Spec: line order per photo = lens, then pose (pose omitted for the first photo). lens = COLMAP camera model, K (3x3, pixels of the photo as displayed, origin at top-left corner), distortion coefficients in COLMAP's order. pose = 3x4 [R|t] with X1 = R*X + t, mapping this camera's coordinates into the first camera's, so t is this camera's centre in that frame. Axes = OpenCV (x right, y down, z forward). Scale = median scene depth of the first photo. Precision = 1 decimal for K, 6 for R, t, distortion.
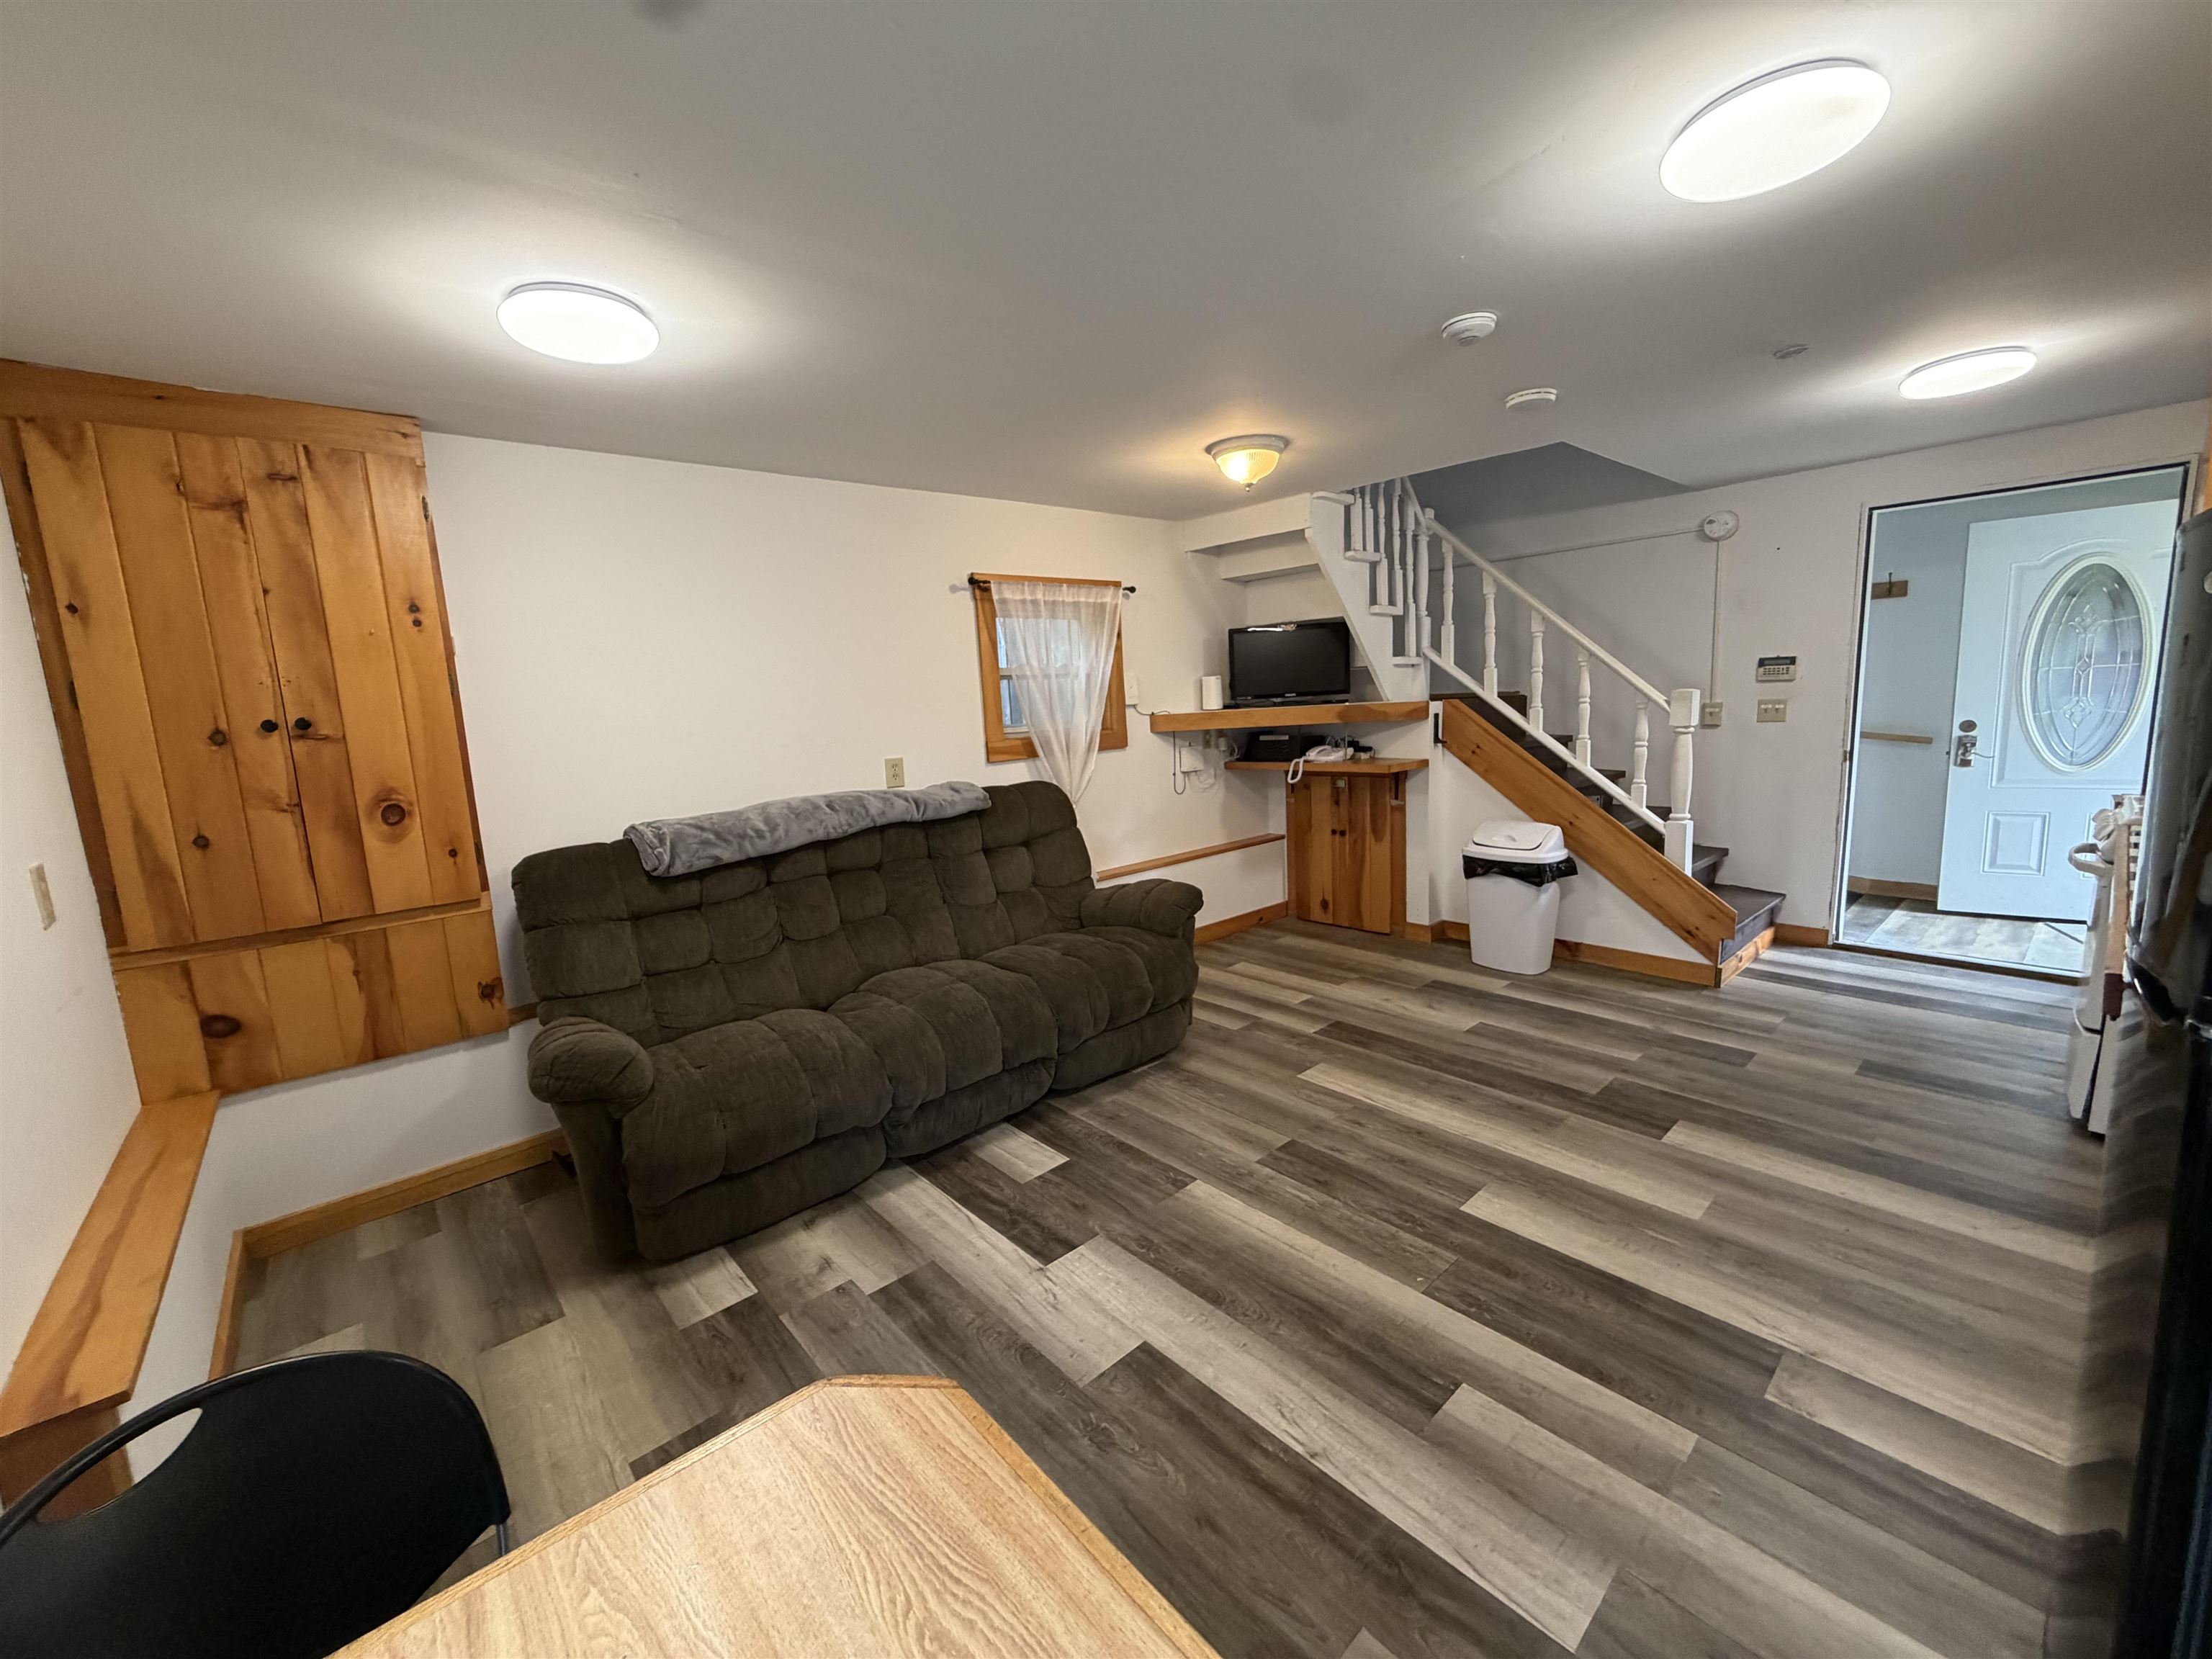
lens RADIAL K [[878.8, 0, 1090.9], [0, 878.8, 810.2], [0, 0, 1]] dist [-0.000273, 0.000300]
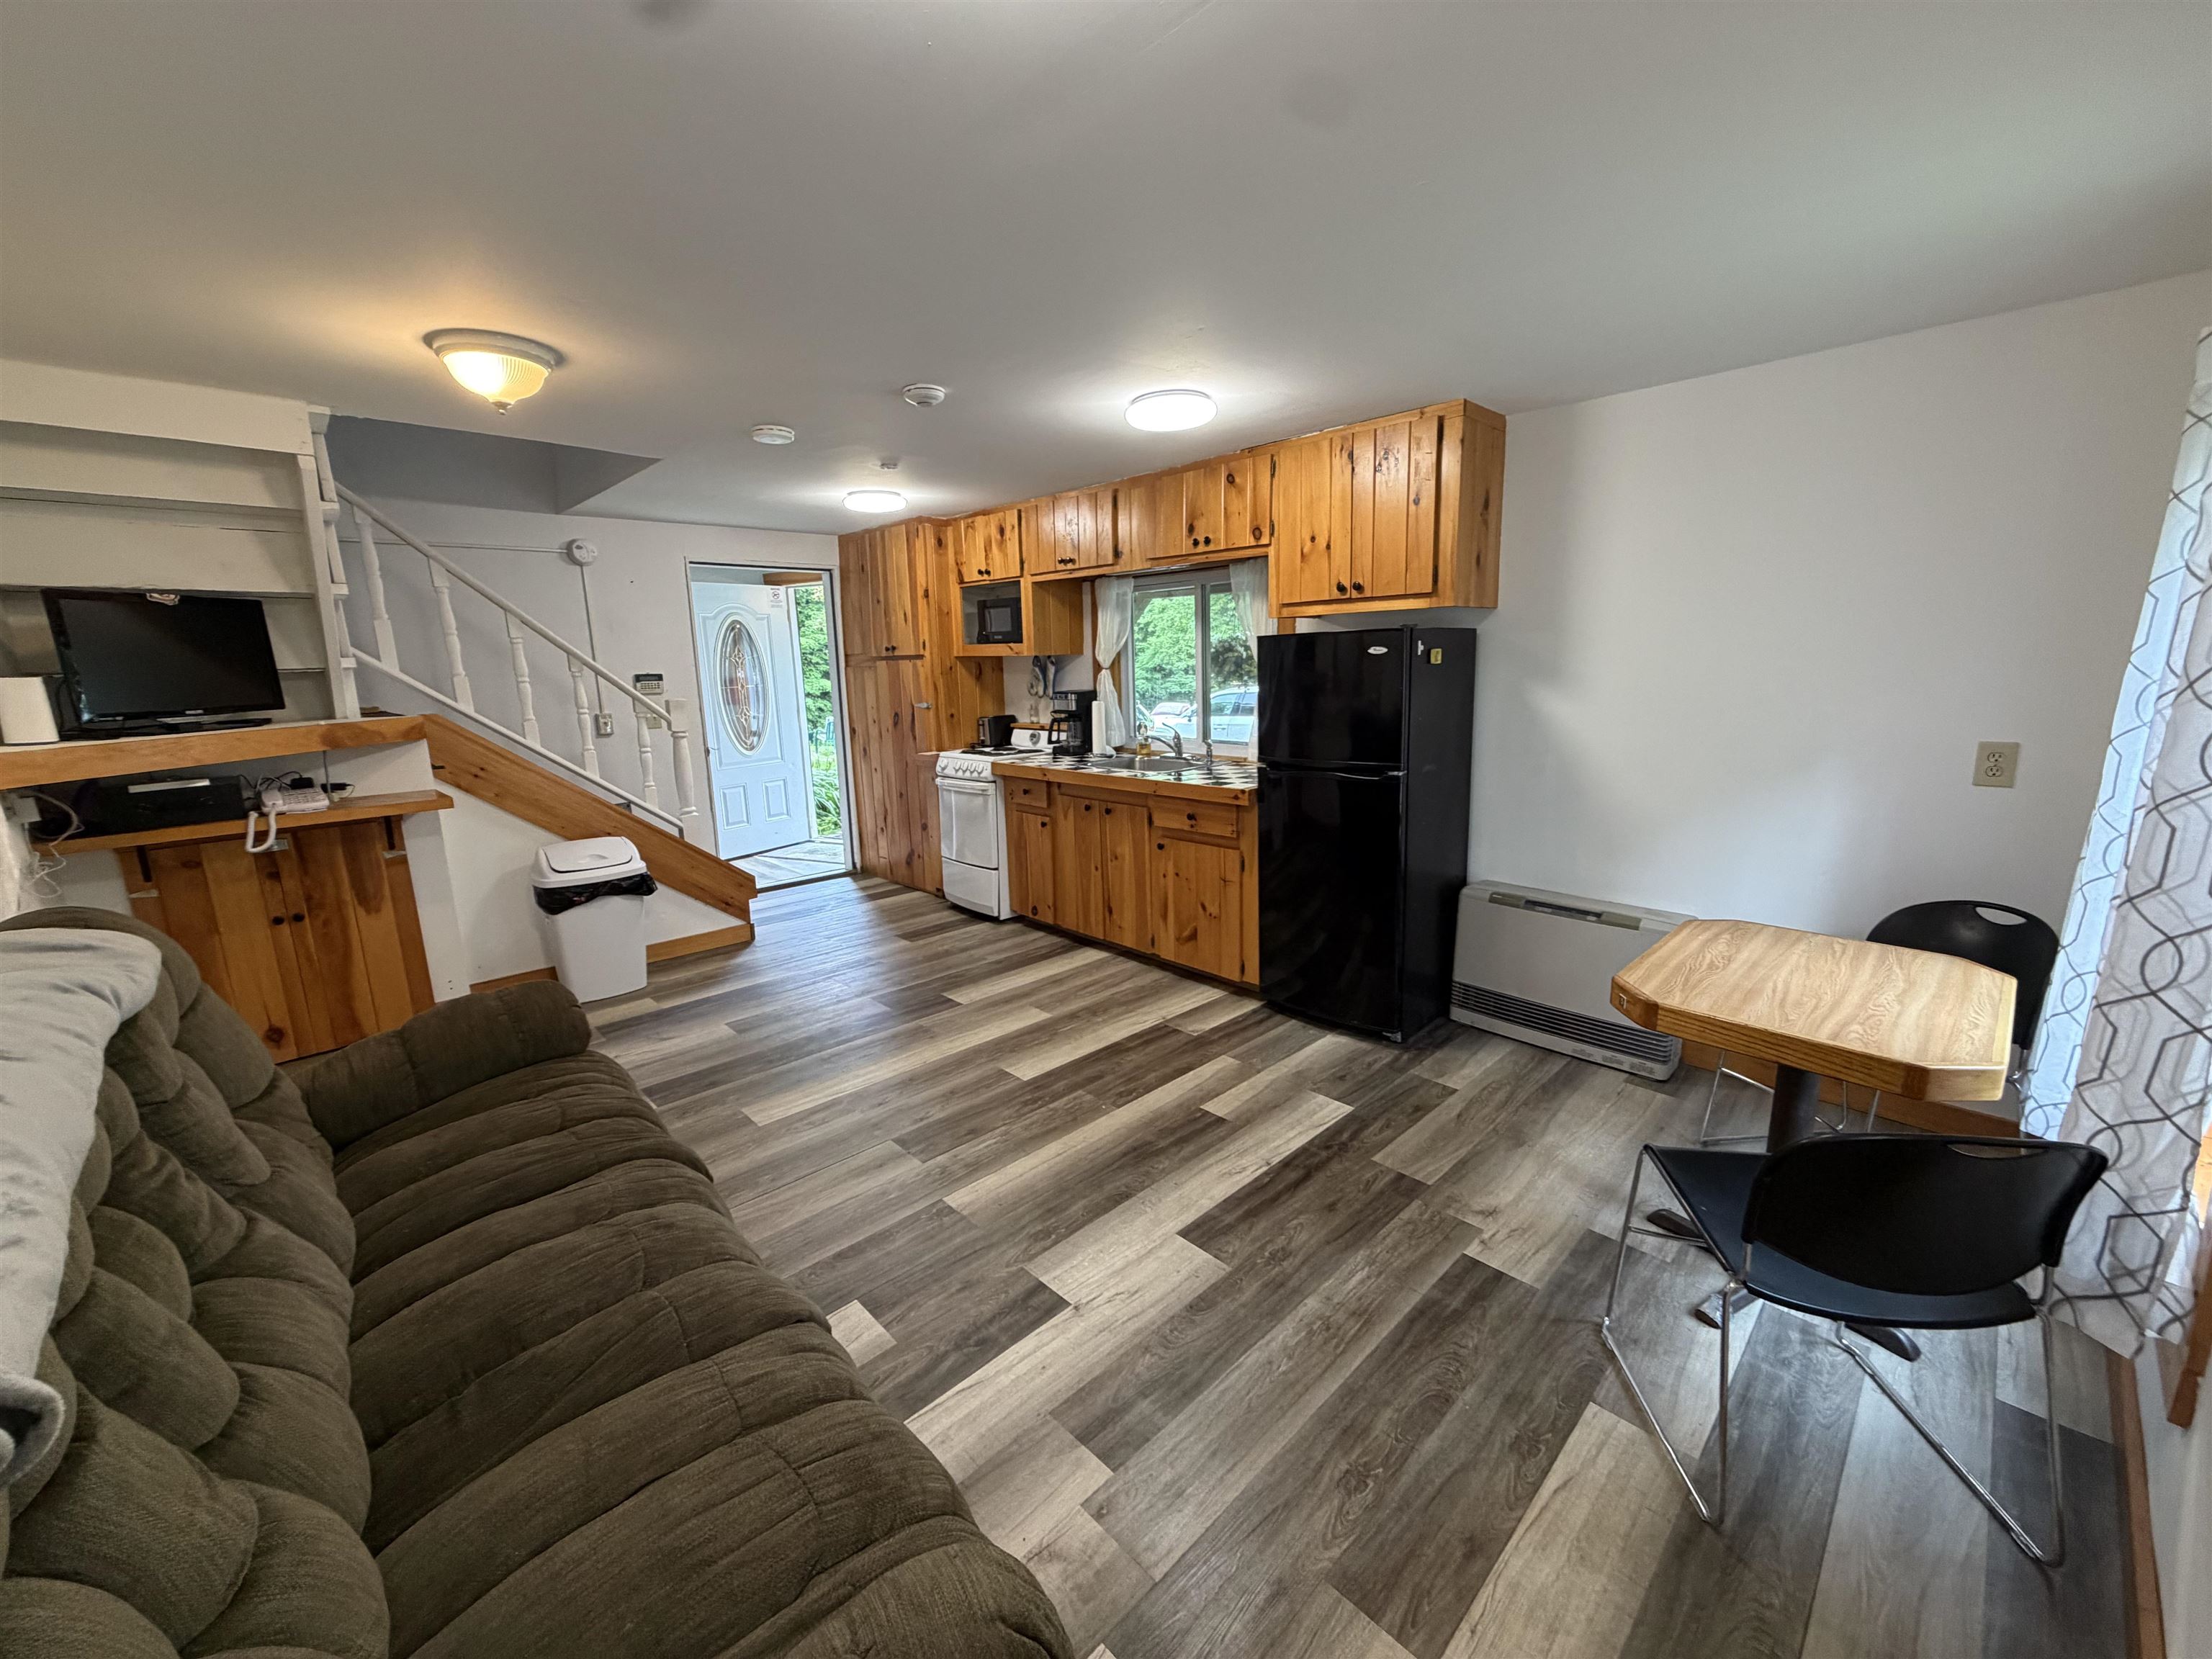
lens RADIAL K [[878.8, 0, 1092.7], [0, 878.8, 852.3], [0, 0, 1]] dist [-0.000273, 0.000300]
pose [[-0.041747, -0.165290, 0.985361, -0.725352], [0.156100, 0.973031, 0.169836, -0.078057], [-0.986859, 0.160905, -0.014819, 0.753948]]
